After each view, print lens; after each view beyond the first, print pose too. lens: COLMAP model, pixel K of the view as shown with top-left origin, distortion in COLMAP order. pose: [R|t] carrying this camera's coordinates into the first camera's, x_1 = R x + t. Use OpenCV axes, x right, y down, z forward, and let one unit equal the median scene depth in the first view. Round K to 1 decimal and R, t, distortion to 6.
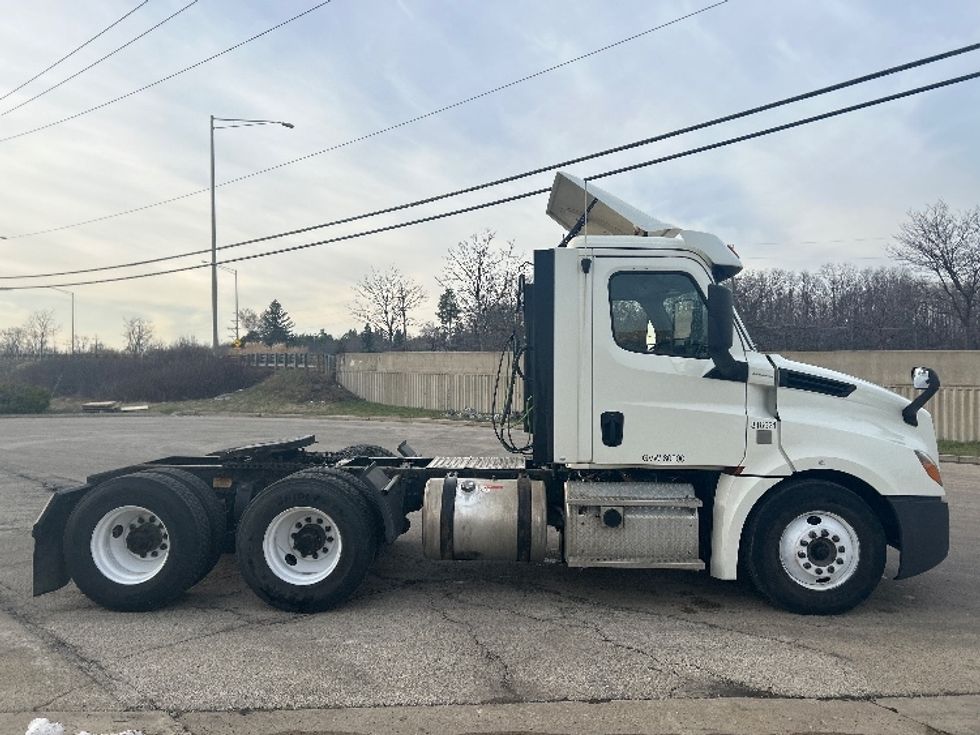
lens RADIAL K [[732.1, 0, 493.3], [0, 732.1, 369.4], [0, 0, 1]] dist [0.070106, -0.083379]
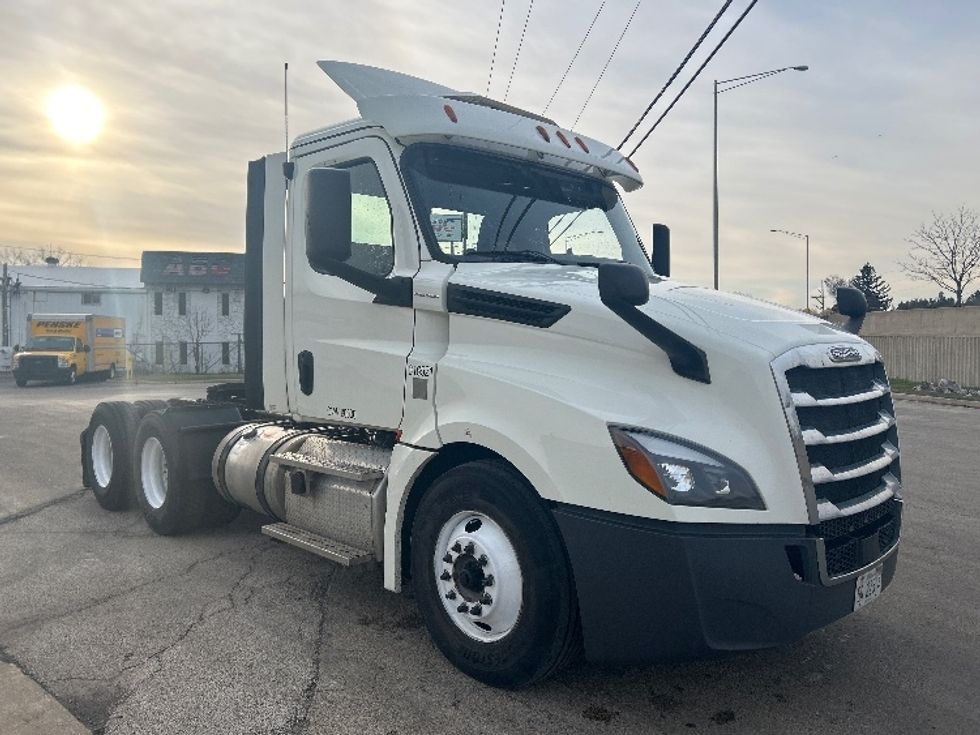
lens RADIAL K [[732.1, 0, 493.3], [0, 732.1, 369.4], [0, 0, 1]] dist [0.070106, -0.083379]
pose [[0.708549, 0.017555, -0.705443, 0.871462], [0.009420, 0.999366, 0.034330, 0.052084], [0.705598, -0.030970, 0.707935, 0.578983]]
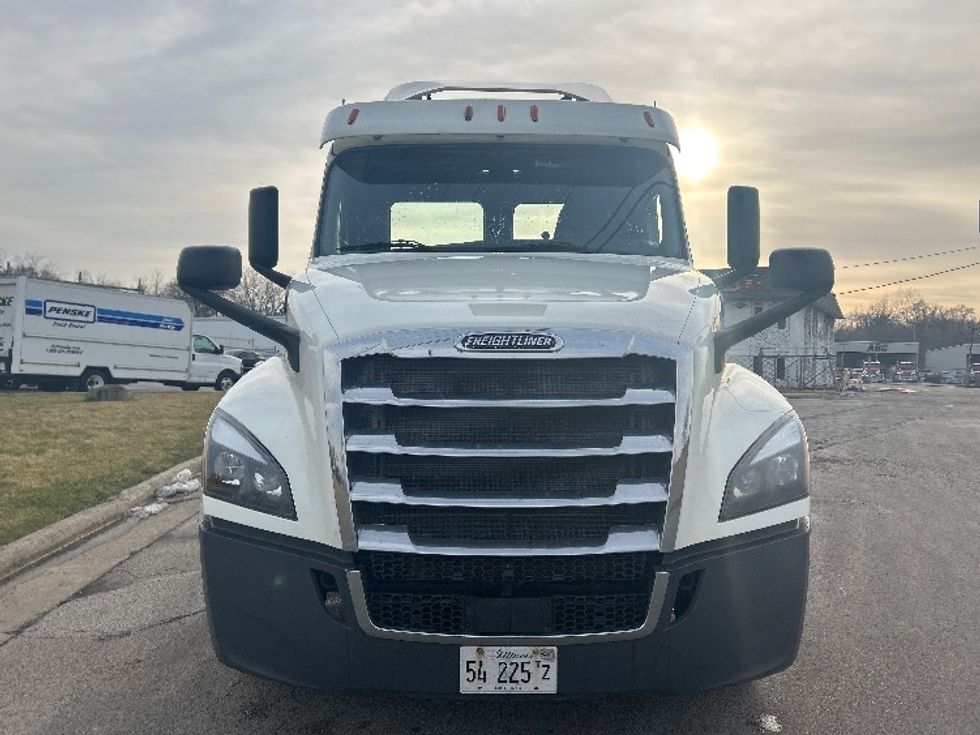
lens RADIAL K [[732.1, 0, 493.3], [0, 732.1, 369.4], [0, 0, 1]] dist [0.070106, -0.083379]
pose [[0.017796, 0.012107, -0.999768, 1.080923], [-0.004846, 0.999916, 0.012023, 0.073536], [0.999830, 0.004631, 0.017853, 1.181339]]
